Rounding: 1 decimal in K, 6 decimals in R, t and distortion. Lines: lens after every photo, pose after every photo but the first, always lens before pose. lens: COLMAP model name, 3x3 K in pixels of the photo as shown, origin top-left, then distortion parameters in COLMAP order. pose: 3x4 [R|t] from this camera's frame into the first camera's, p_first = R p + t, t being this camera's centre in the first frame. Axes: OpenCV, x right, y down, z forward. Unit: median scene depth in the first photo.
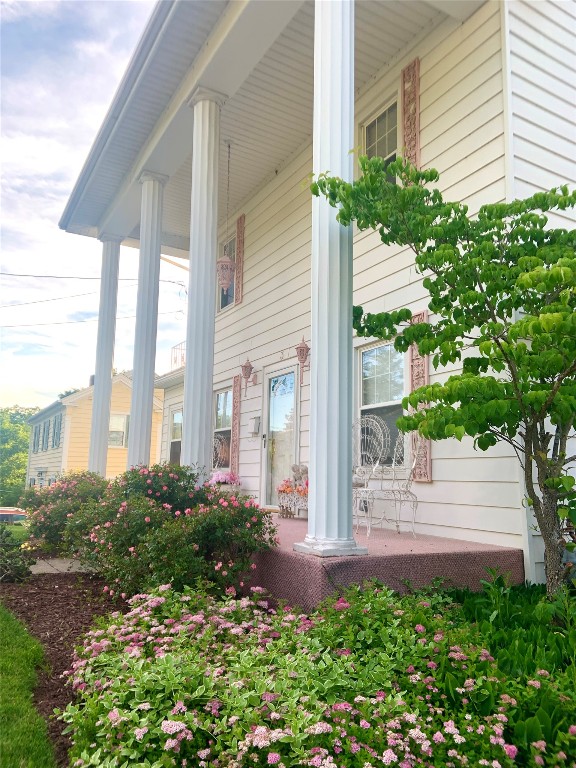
lens RADIAL K [[580.1, 0, 290.8], [0, 580.1, 387.5], [0, 0, 1]] dist [0.143618, -0.160074]
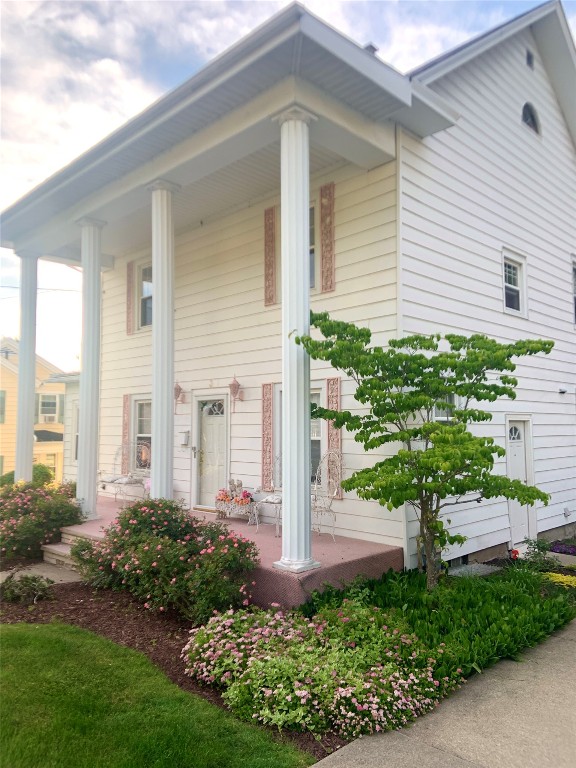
lens RADIAL K [[576.9, 0, 299.5], [0, 576.9, 384.0], [0, 0, 1]] dist [0.075451, -0.006030]
pose [[0.962748, -0.002326, 0.270390, -0.671588], [-0.021454, 0.996154, 0.084958, -0.655287], [-0.269548, -0.087594, 0.958995, -0.857982]]
